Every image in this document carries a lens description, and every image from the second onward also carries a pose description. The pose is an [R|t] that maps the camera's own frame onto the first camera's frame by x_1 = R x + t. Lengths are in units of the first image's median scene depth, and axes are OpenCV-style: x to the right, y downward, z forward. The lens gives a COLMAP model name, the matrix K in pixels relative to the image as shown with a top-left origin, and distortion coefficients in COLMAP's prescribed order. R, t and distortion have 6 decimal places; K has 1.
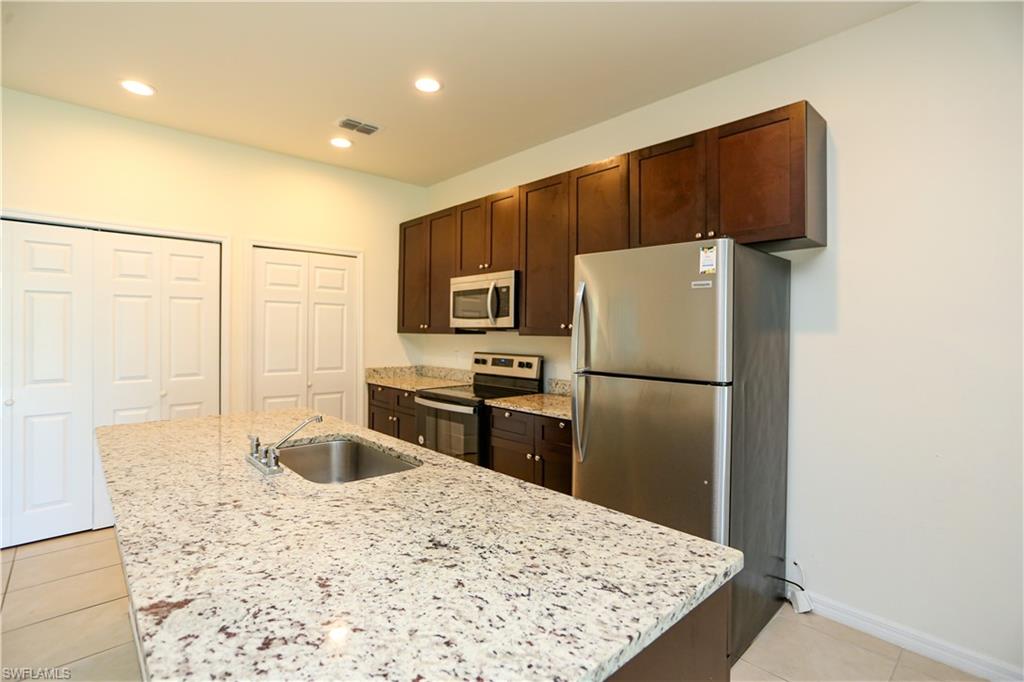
lens RADIAL K [[491.4, 0, 513.5], [0, 491.4, 331.3], [0, 0, 1]] dist [-0.050895, 0.026258]
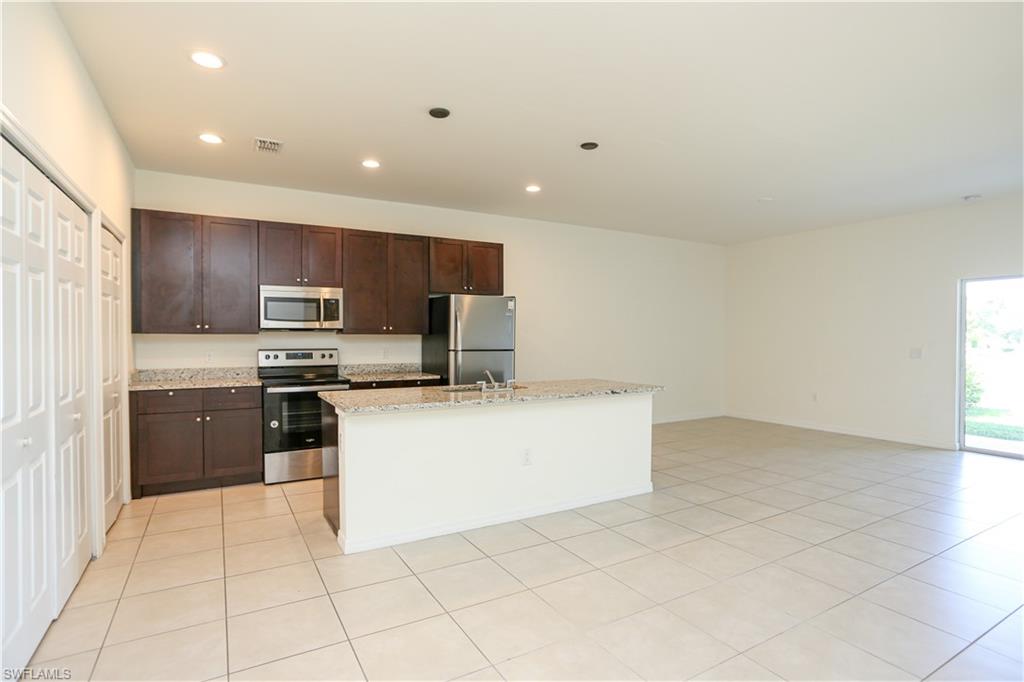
lens RADIAL K [[520.1, 0, 514.0], [0, 520.1, 344.9], [0, 0, 1]] dist [-0.068274, 0.040579]
pose [[0.216109, -0.023973, 0.976075, -1.236080], [0.001323, 0.999705, 0.024261, 0.003666], [-0.976368, -0.003952, 0.216077, 0.180293]]
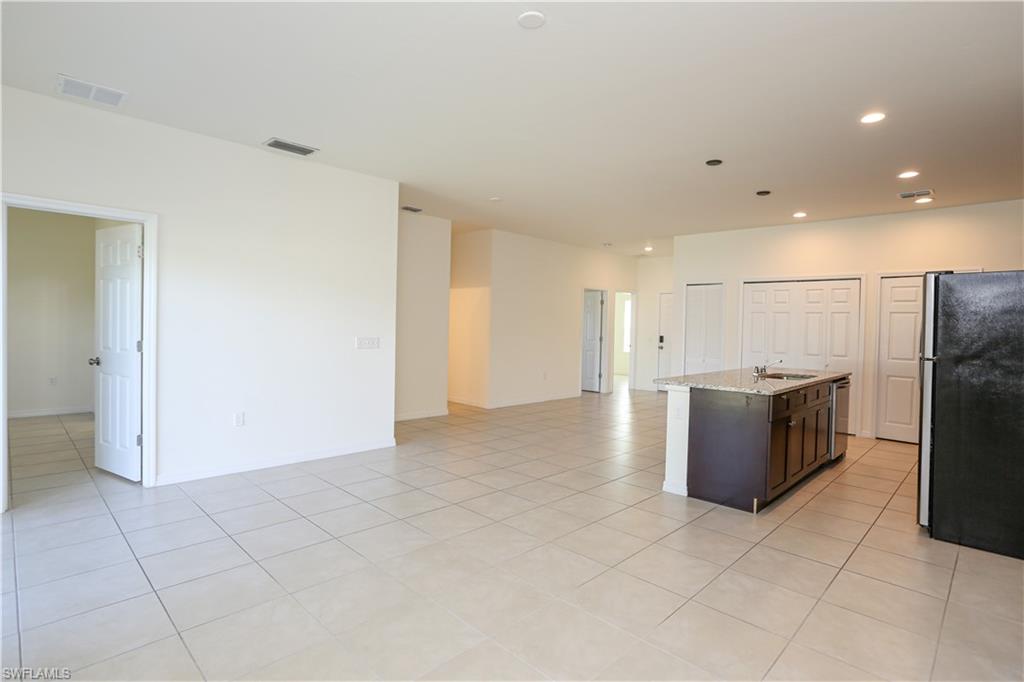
lens RADIAL K [[511.7, 0, 513.4], [0, 511.7, 332.6], [0, 0, 1]] dist [-0.077858, 0.030145]
pose [[0.040267, 0.007535, -0.999161, 1.050189], [-0.024308, 0.999683, 0.006559, 0.020052], [0.998893, 0.024023, 0.040437, -0.255793]]
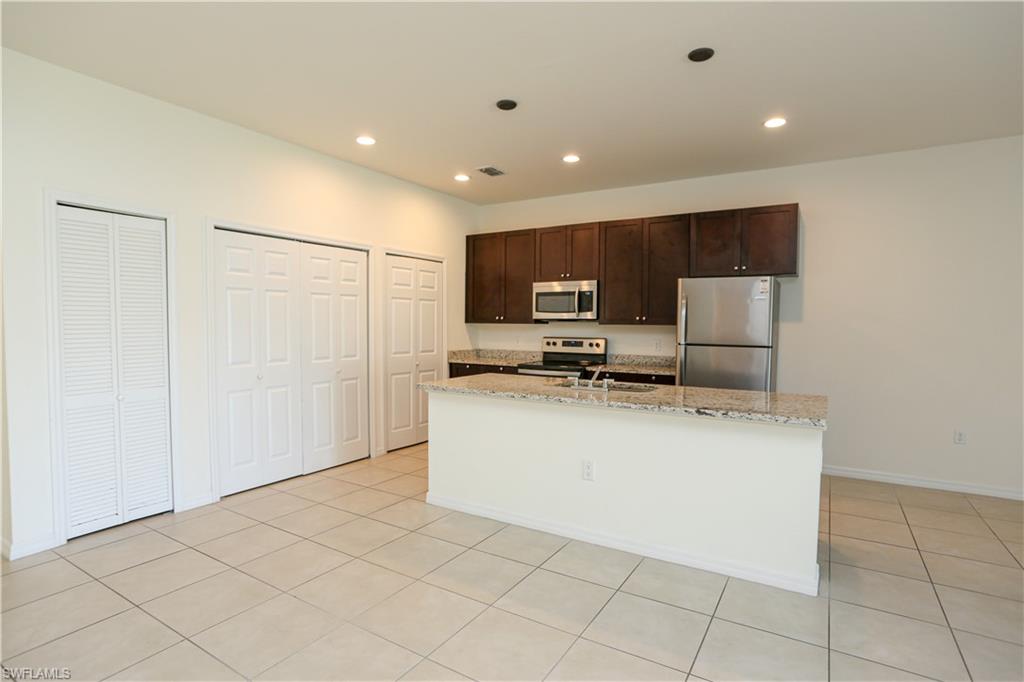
lens RADIAL K [[520.1, 0, 514.0], [0, 520.1, 344.9], [0, 0, 1]] dist [-0.068274, 0.040579]
pose [[0.963843, -0.011604, 0.266219, -0.599253], [0.000195, 0.999082, 0.042844, 0.002882], [-0.266471, -0.041243, 0.962960, -0.400723]]
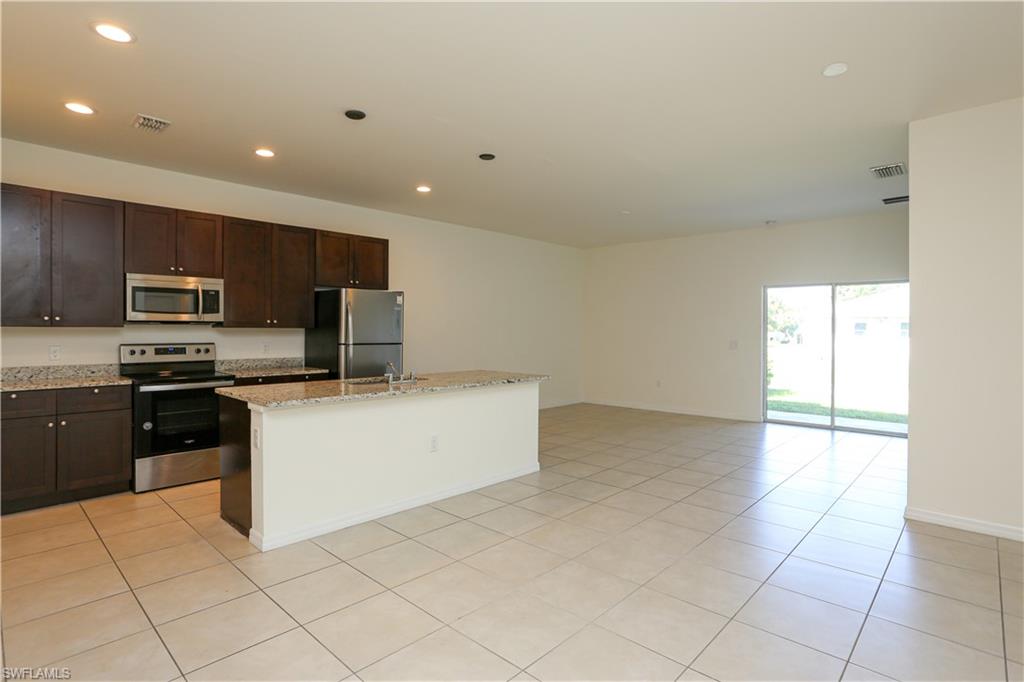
lens RADIAL K [[519.5, 0, 514.3], [0, 519.5, 330.9], [0, 0, 1]] dist [-0.058327, 0.030925]
pose [[-0.073666, -0.009799, 0.997235, -1.329815], [-0.003910, 0.999947, 0.009537, 0.001003], [-0.997275, -0.003197, -0.073700, 0.285157]]
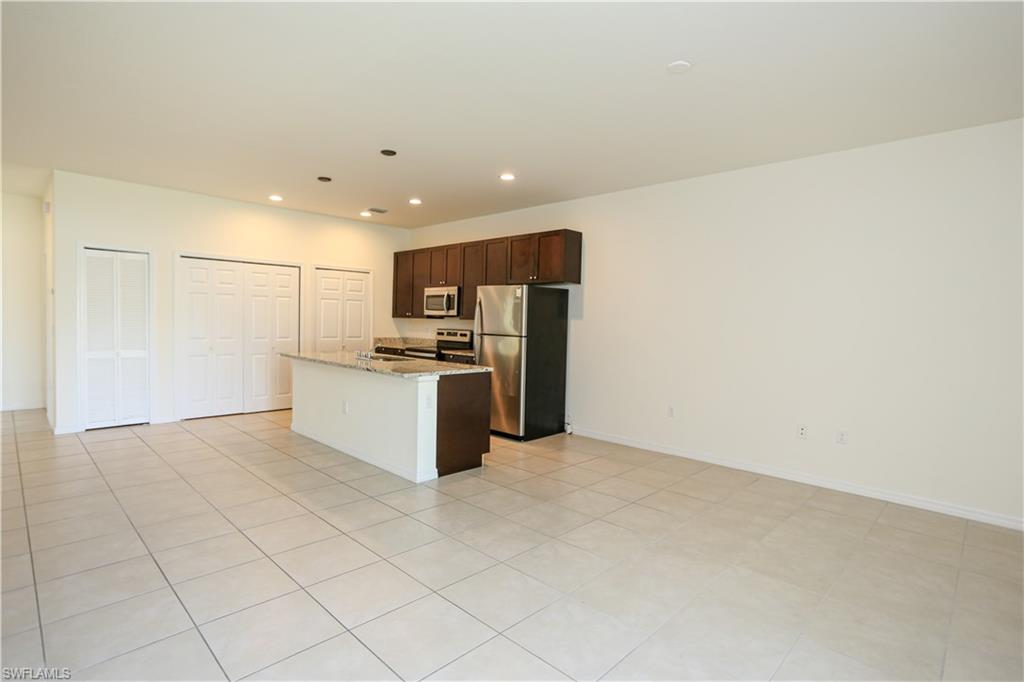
lens RADIAL K [[511.6, 0, 510.3], [0, 511.6, 337.0], [0, 0, 1]] dist [-0.055459, 0.040963]
pose [[0.998753, 0.014654, 0.047715, 0.109150], [-0.016257, 0.999310, 0.033381, 0.006465], [-0.047193, -0.034115, 0.998303, -0.980143]]
